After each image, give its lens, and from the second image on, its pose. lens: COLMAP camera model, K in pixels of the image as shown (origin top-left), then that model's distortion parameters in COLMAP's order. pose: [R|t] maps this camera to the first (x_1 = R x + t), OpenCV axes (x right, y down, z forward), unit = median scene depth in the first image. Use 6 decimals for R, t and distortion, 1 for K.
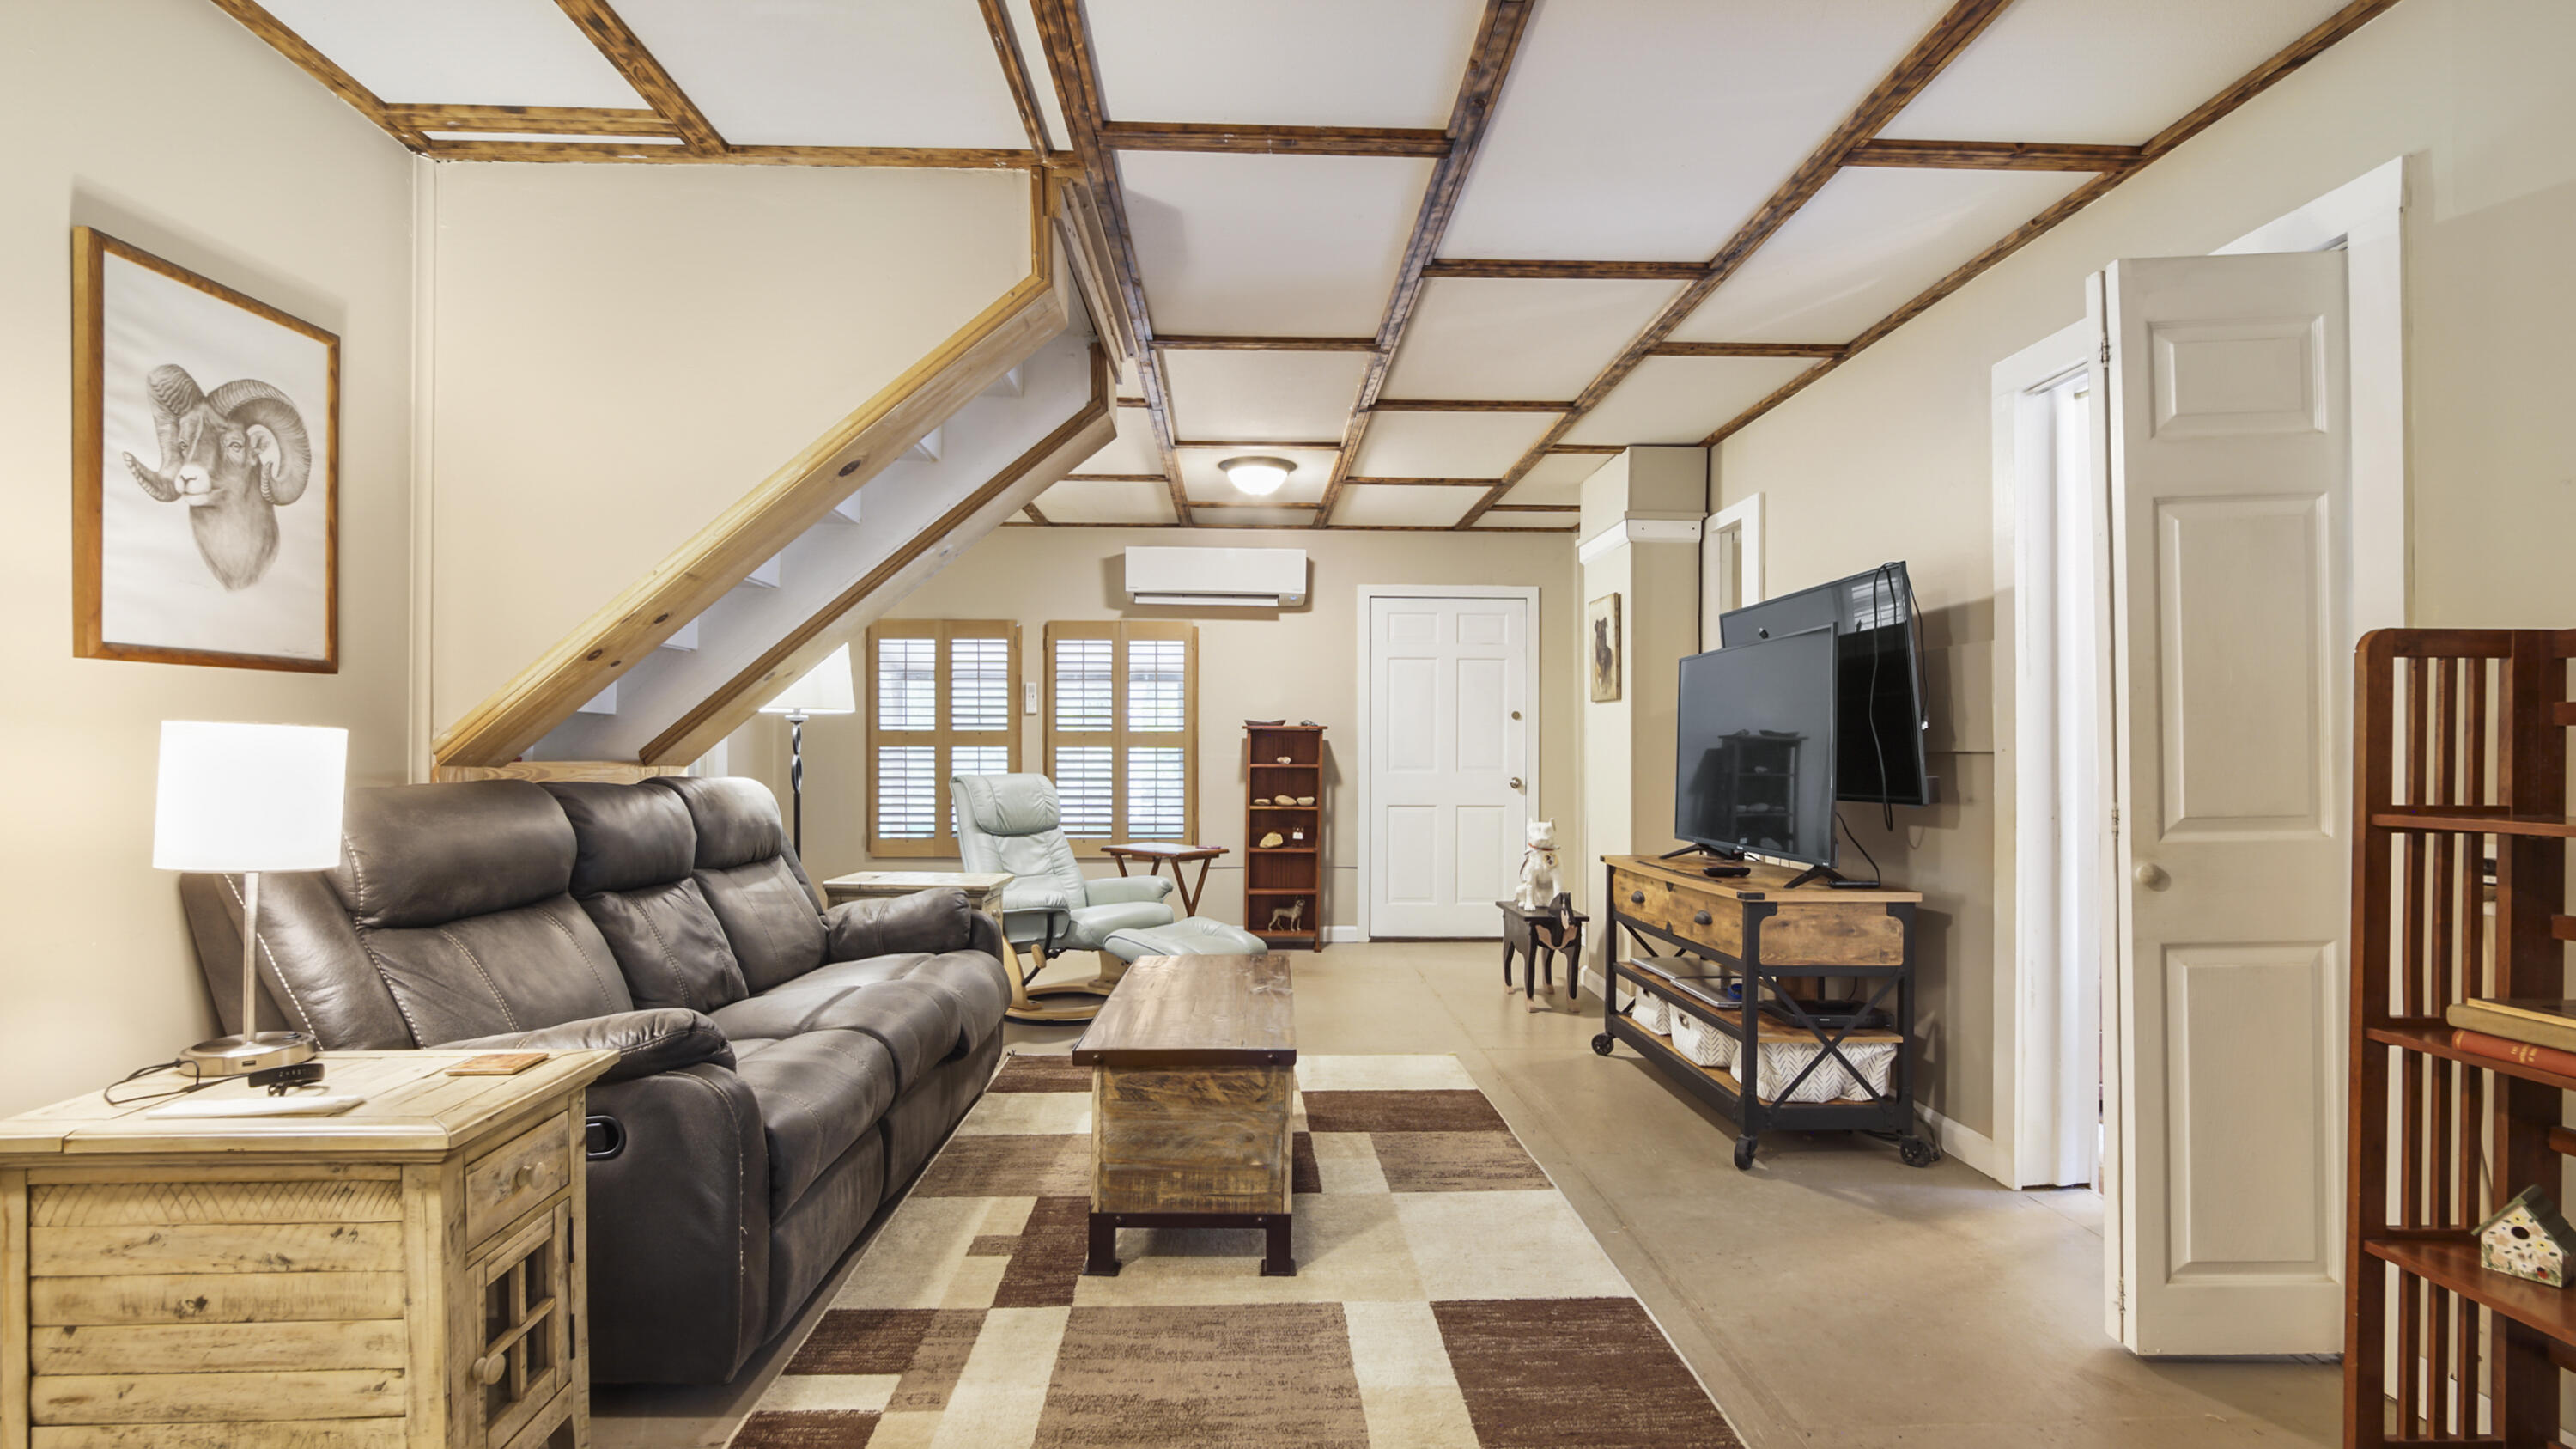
lens RADIAL K [[1170.3, 0, 1283.1], [0, 1170.3, 744.6], [0, 0, 1]] dist [-0.005721, 0.000259]
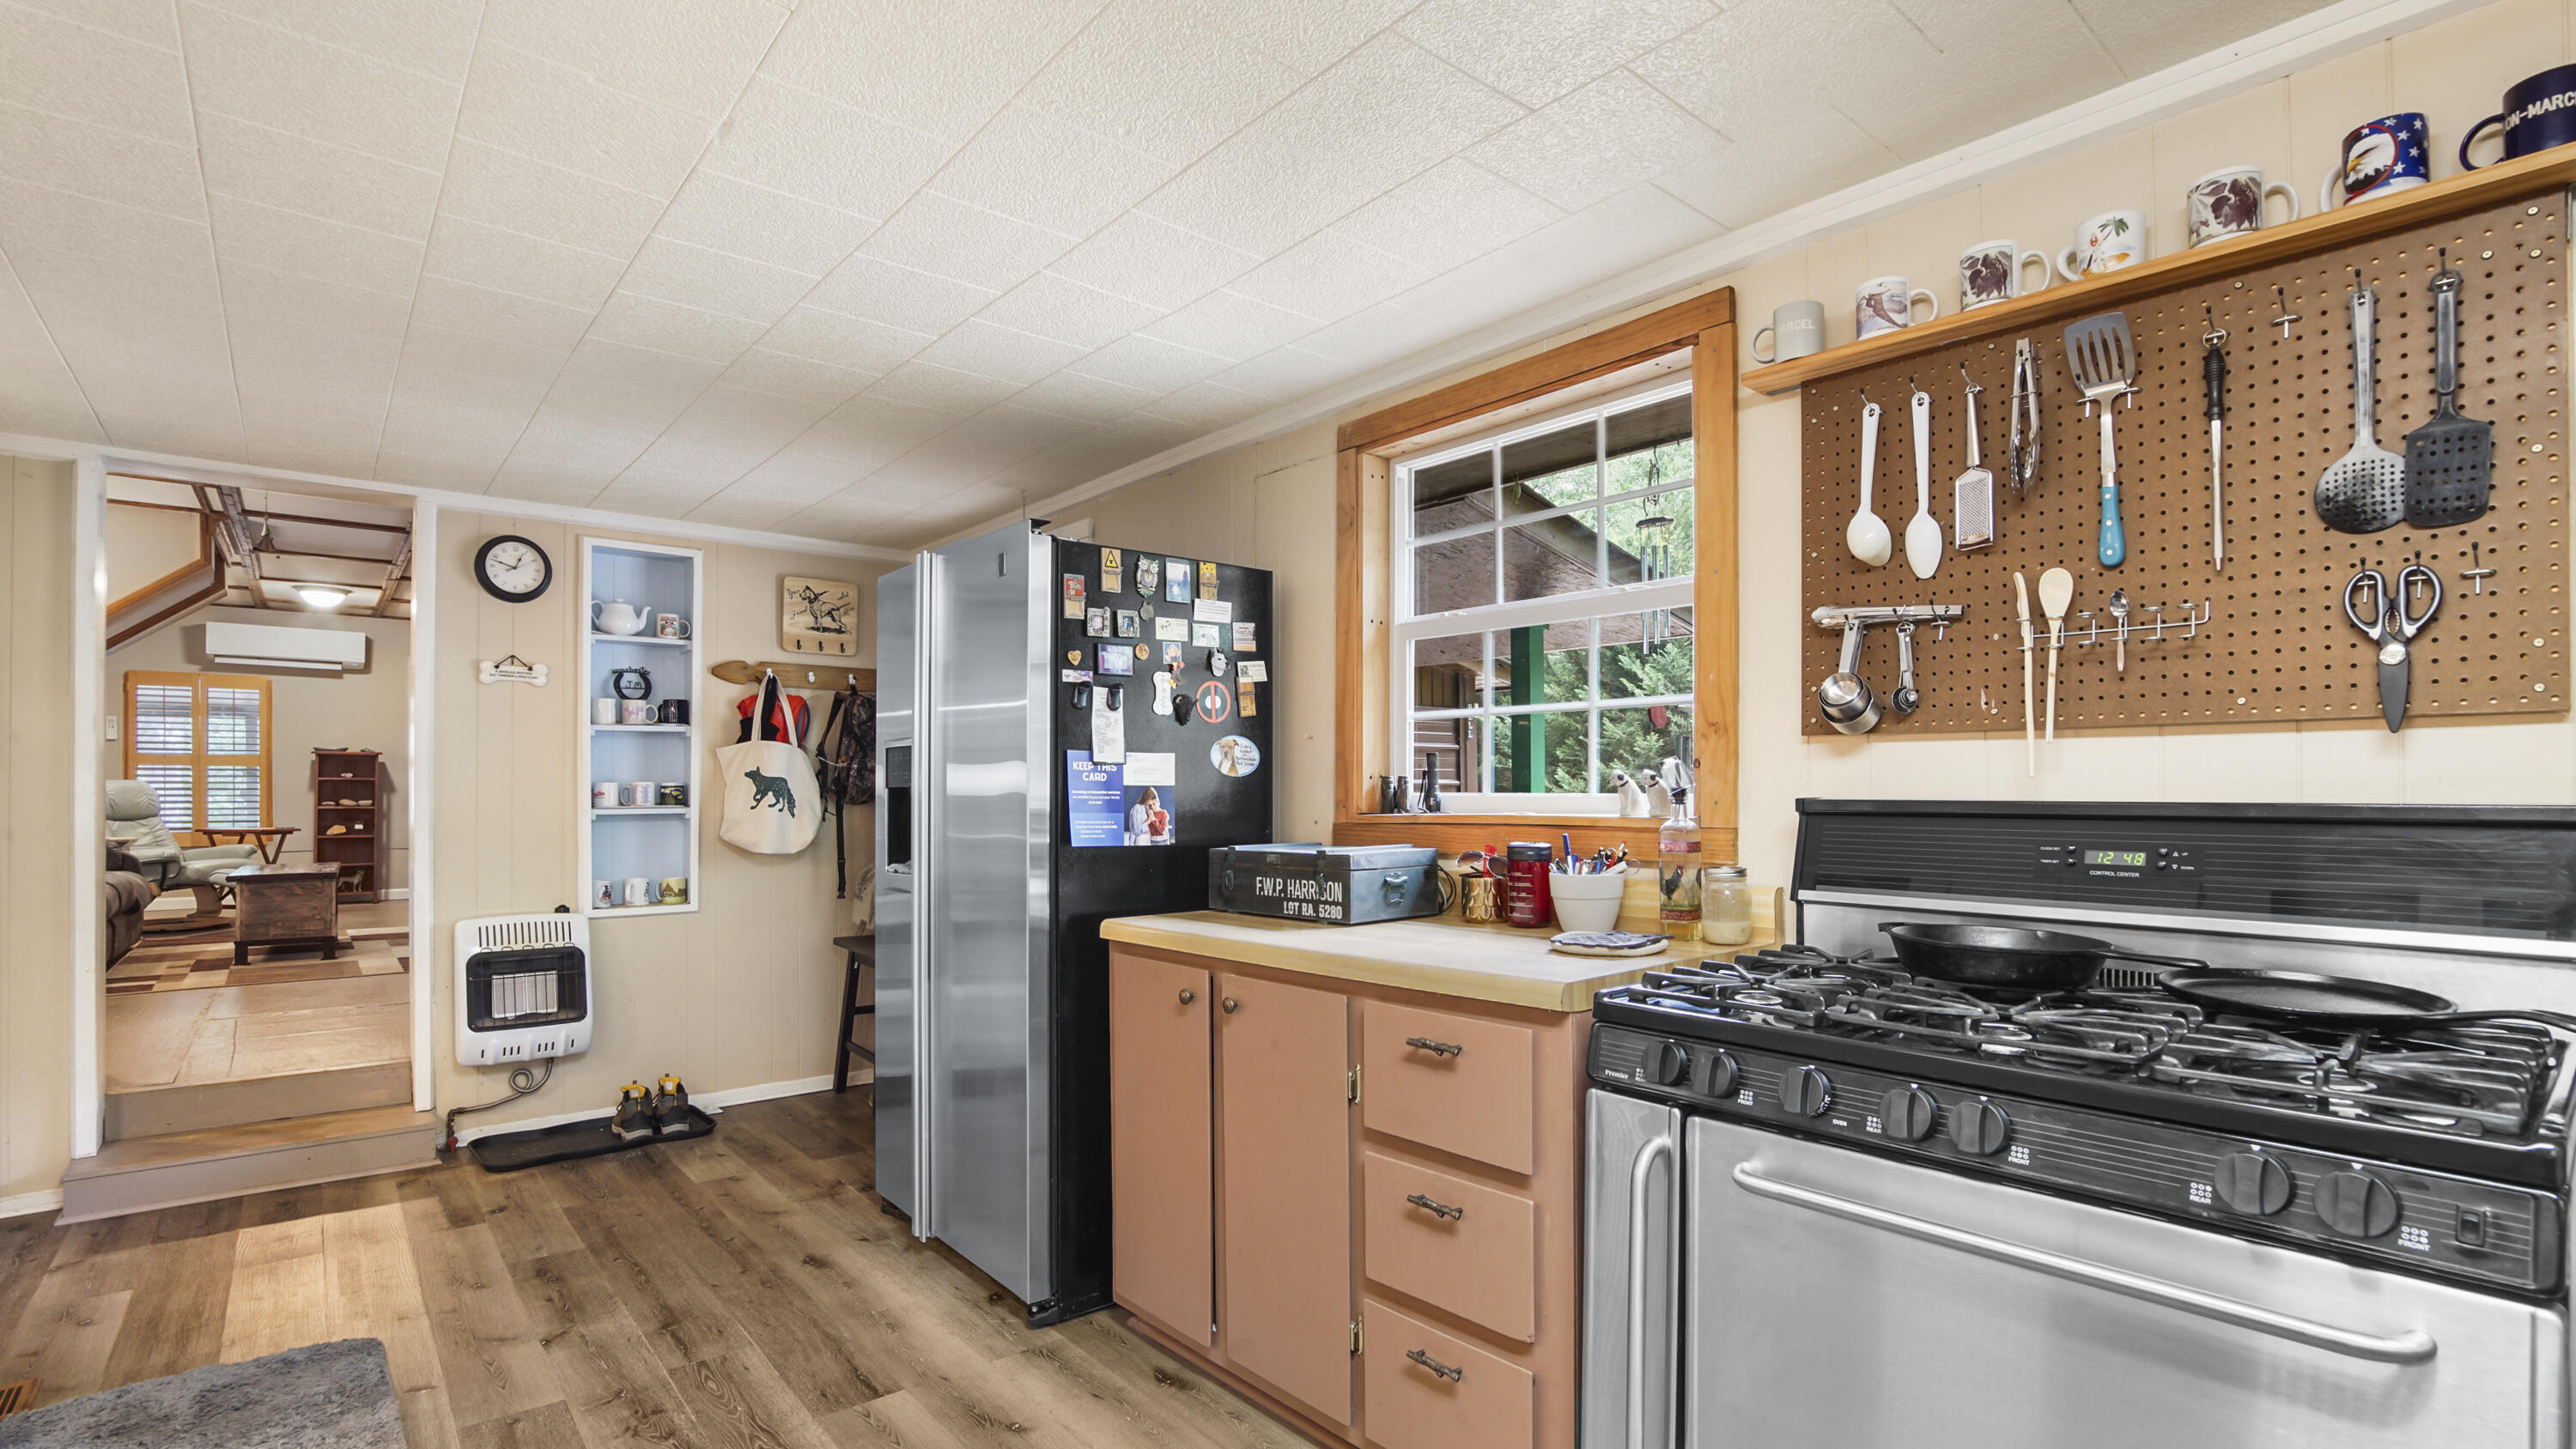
lens RADIAL K [[1170.0, 0, 1210.9], [0, 1170.0, 787.8], [0, 0, 1]] dist [-0.005721, 0.000259]
pose [[0.812780, -0.002513, 0.582566, 0.029343], [-0.000606, 0.999987, 0.005159, 0.020962], [-0.582571, -0.004547, 0.812767, -0.823988]]
